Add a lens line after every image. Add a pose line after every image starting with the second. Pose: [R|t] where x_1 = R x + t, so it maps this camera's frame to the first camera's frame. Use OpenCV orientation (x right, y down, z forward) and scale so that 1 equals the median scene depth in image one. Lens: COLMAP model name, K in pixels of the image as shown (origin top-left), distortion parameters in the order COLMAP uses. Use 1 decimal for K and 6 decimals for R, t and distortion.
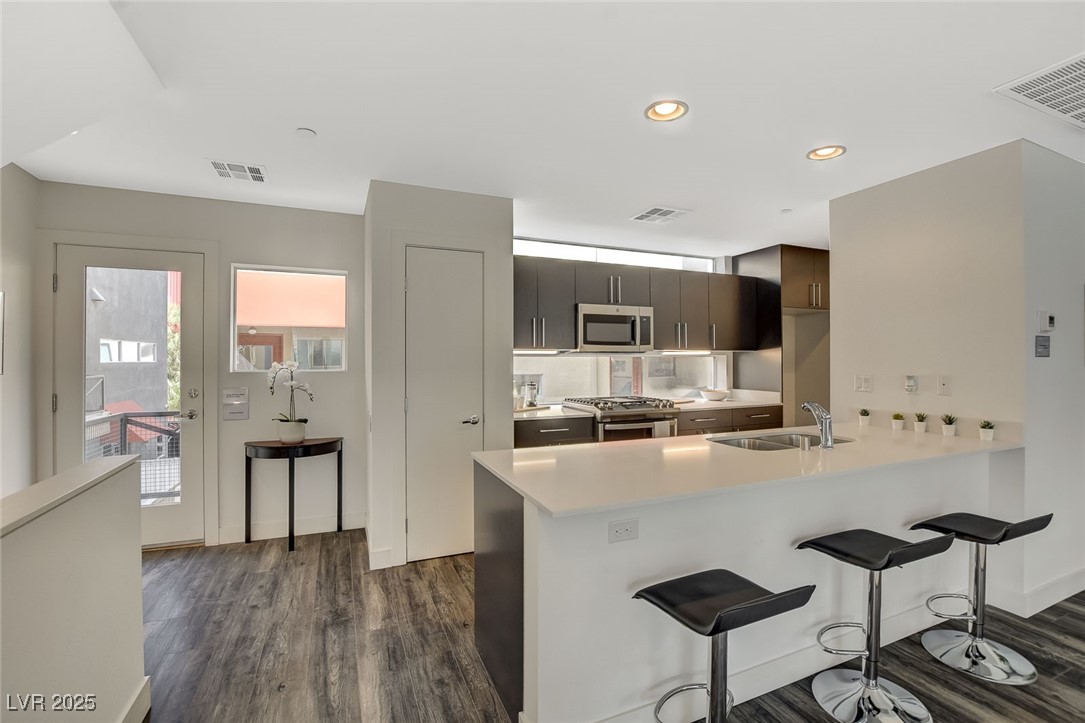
lens RADIAL K [[462.4, 0, 542.5], [0, 462.4, 361.5], [0, 0, 1]] dist [0.000079, -0.000007]
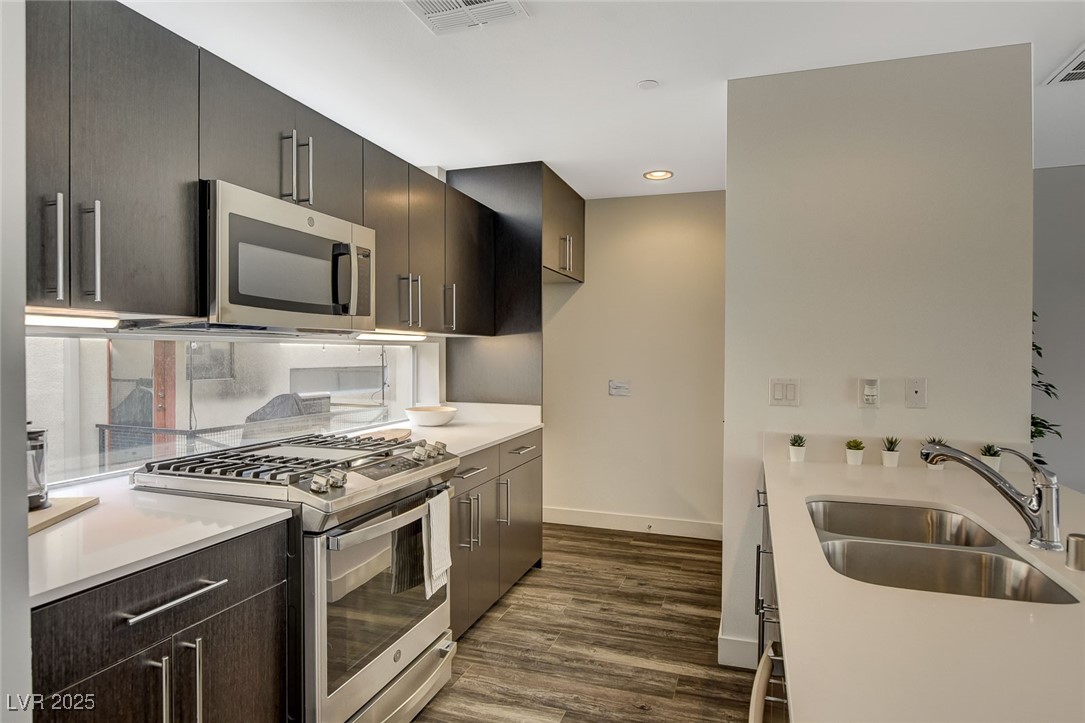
lens RADIAL K [[609.2, 0, 542.5], [0, 609.2, 361.5], [0, 0, 1]] dist [0.001861, 0.000297]
pose [[0.663843, -0.005883, 0.747849, -0.093243], [-0.005892, 0.999897, 0.013096, -0.001873], [-0.747849, -0.013100, 0.663739, 0.528670]]
